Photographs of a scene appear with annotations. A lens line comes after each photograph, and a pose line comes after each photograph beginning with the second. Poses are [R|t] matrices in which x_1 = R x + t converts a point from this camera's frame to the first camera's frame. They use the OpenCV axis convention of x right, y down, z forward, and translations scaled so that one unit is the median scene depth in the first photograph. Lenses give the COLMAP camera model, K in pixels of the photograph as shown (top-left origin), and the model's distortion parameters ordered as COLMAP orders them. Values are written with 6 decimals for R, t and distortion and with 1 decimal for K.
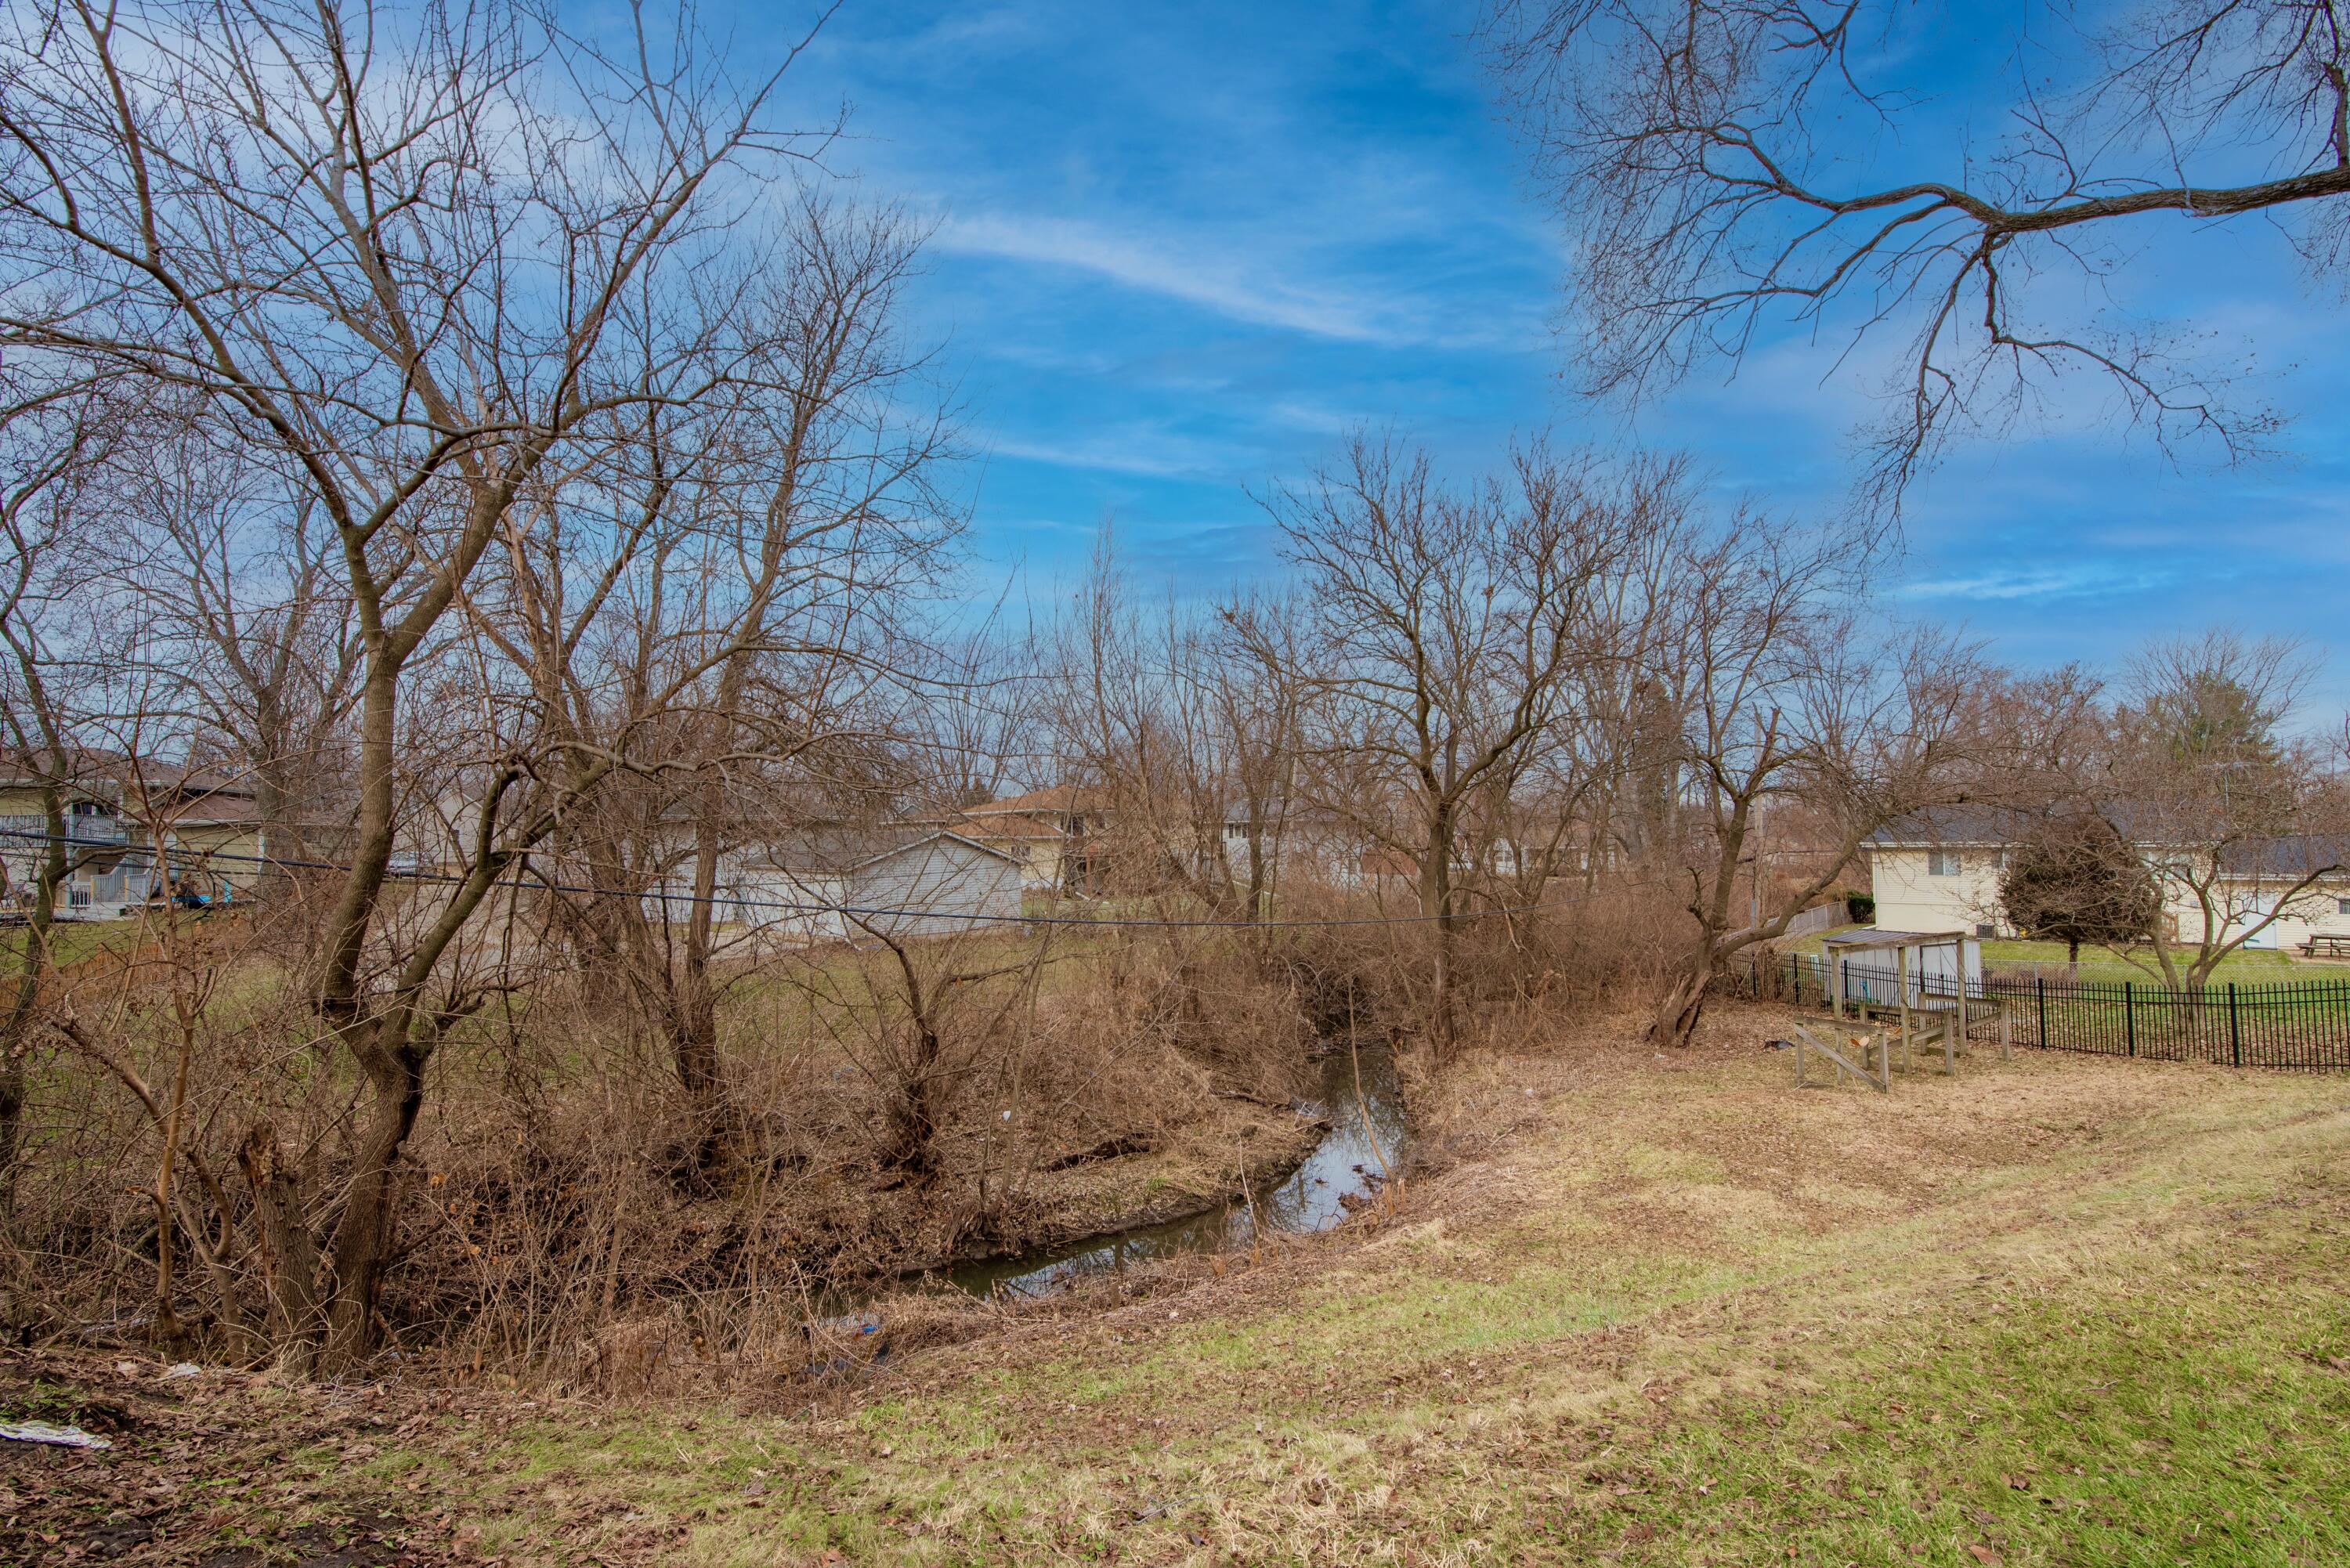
lens RADIAL K [[1055.1, 0, 1172.7], [0, 1055.1, 779.7], [0, 0, 1]] dist [-0.002710, -0.000300]
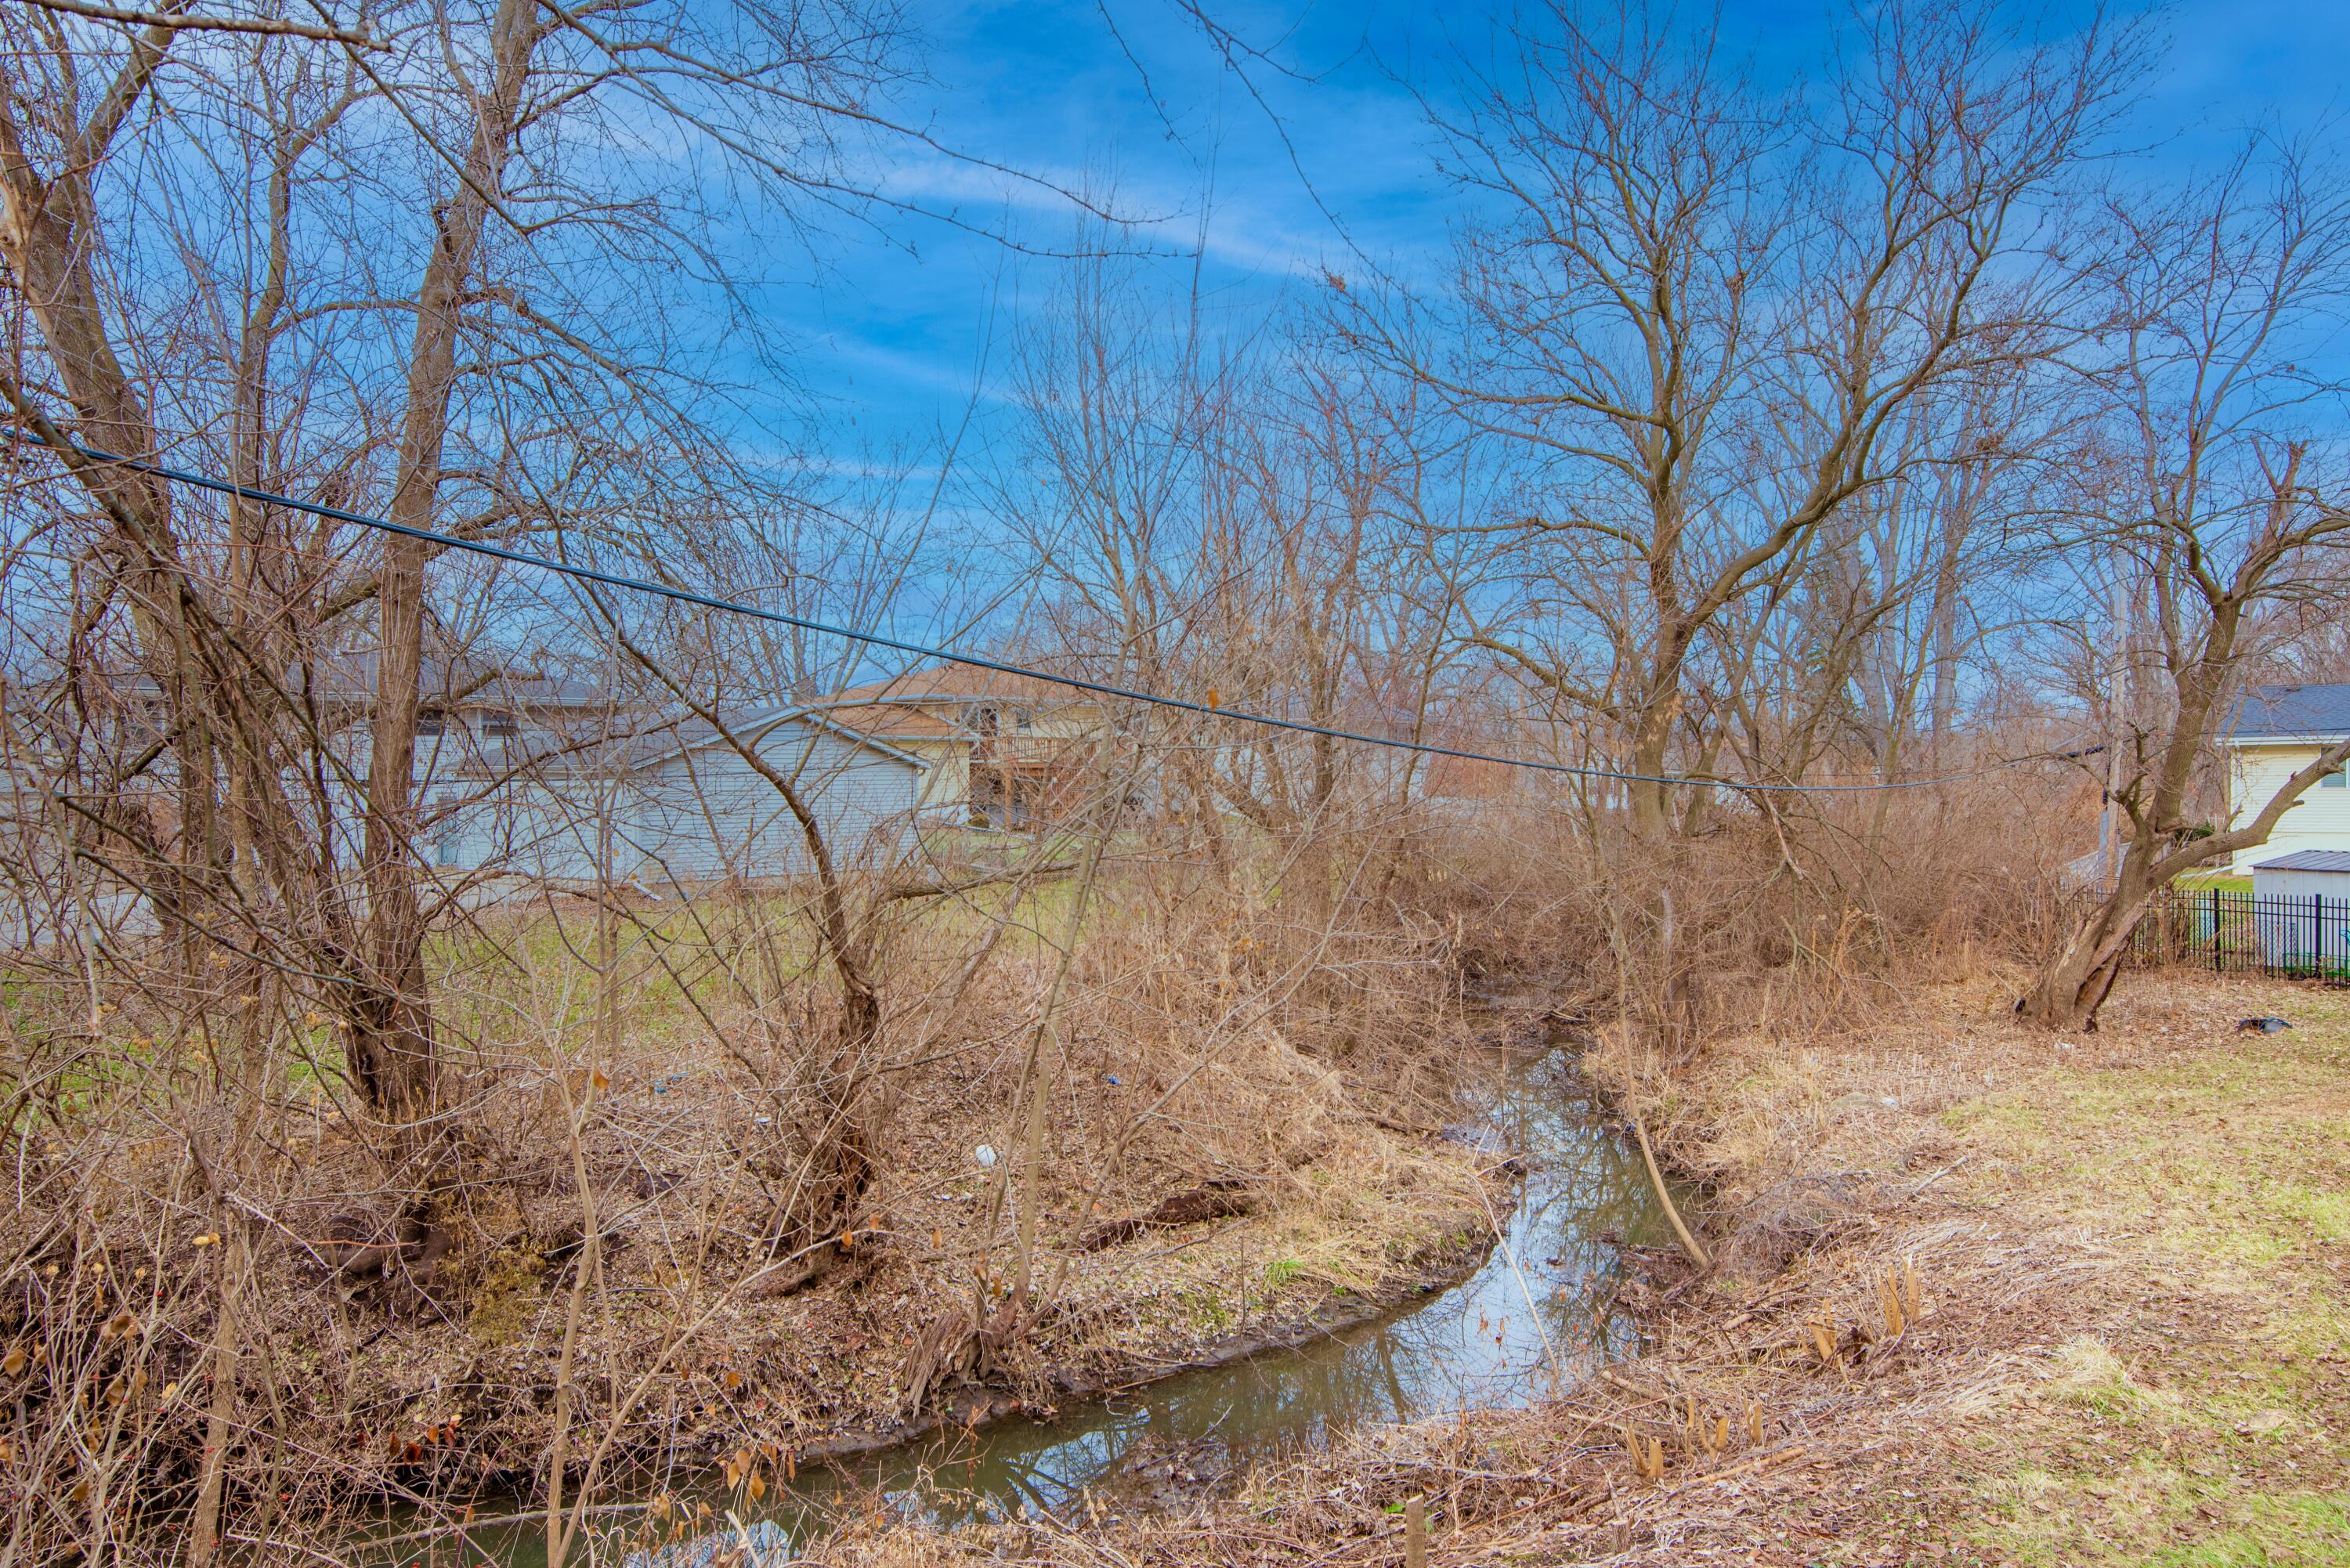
lens RADIAL K [[1538.7, 0, 1178.2], [0, 1538.7, 791.8], [0, 0, 1]] dist [0.017127, 0.003557]
pose [[0.998412, -0.000586, 0.056335, -0.117661], [-0.003247, 0.997684, 0.067936, 0.091896], [-0.056244, -0.068011, 0.996098, 0.252694]]
